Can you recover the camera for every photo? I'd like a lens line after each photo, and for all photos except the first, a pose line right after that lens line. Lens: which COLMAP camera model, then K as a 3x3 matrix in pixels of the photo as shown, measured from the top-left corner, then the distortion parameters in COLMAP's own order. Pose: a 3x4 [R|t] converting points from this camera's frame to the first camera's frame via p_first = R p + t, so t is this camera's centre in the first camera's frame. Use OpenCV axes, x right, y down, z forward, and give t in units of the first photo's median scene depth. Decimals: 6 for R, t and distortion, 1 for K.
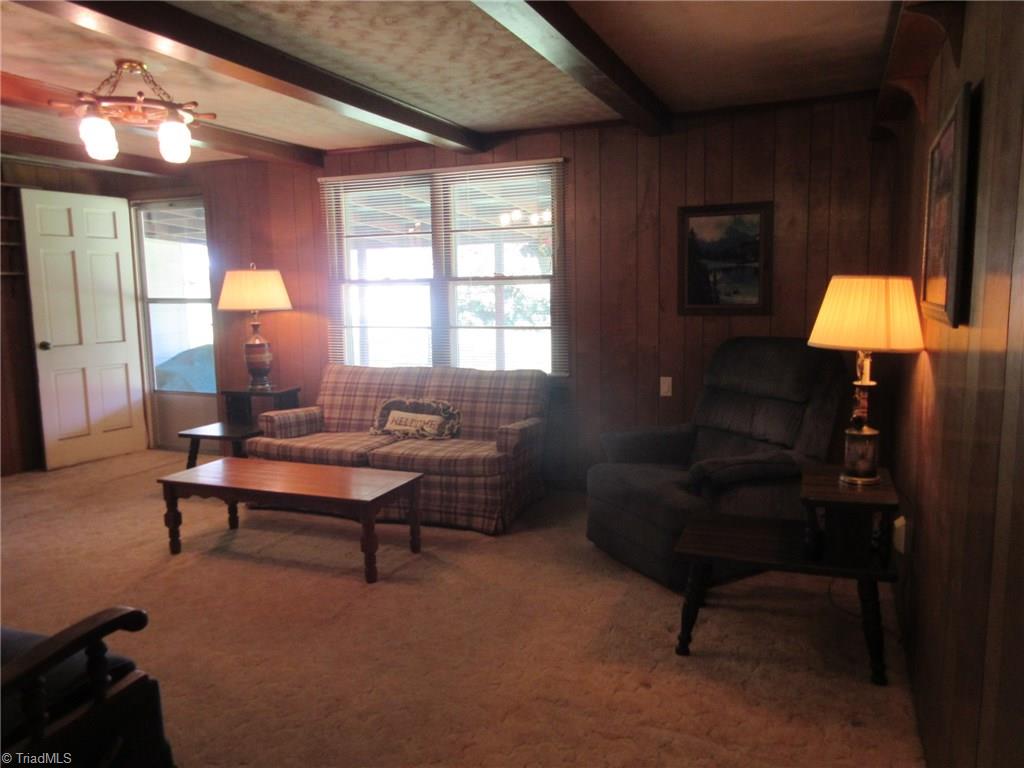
lens RADIAL K [[763.0, 0, 511.8], [0, 763.0, 383.8], [0, 0, 1]] dist [0.000511, -0.000868]
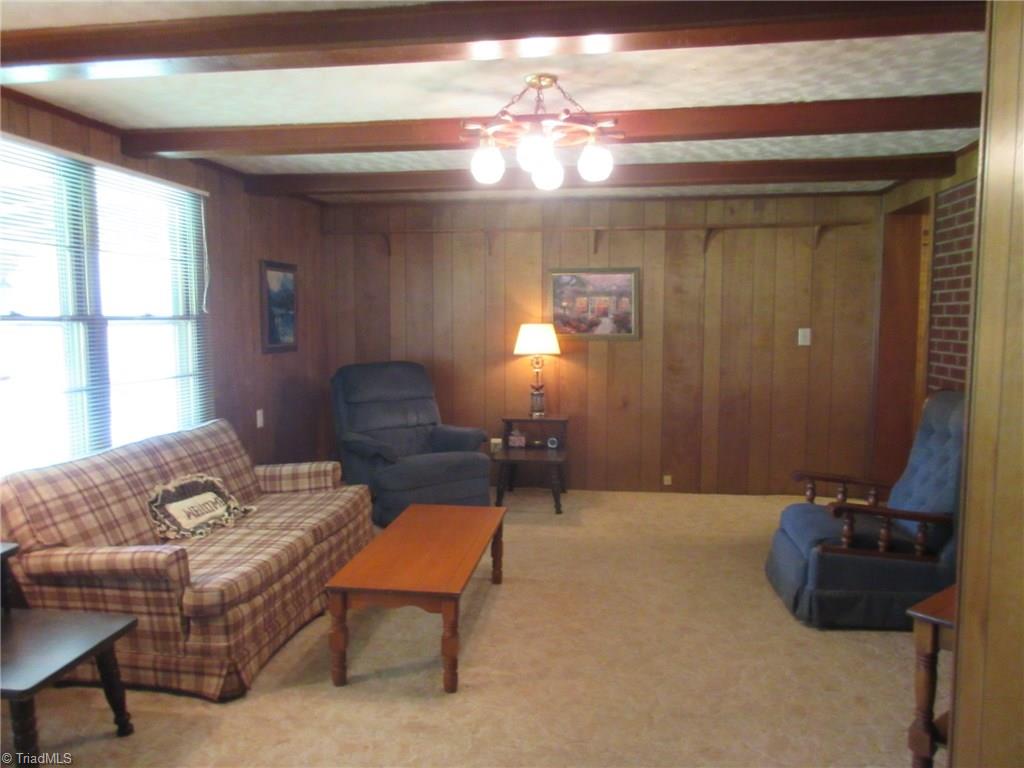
lens RADIAL K [[763.0, 0, 511.6], [0, 763.0, 384.7], [0, 0, 1]] dist [0.000511, -0.000868]
pose [[-0.255696, -0.062026, 0.964765, -0.993287], [0.134270, 0.985989, 0.098977, -0.109535], [-0.957388, 0.154847, -0.243786, 0.946567]]
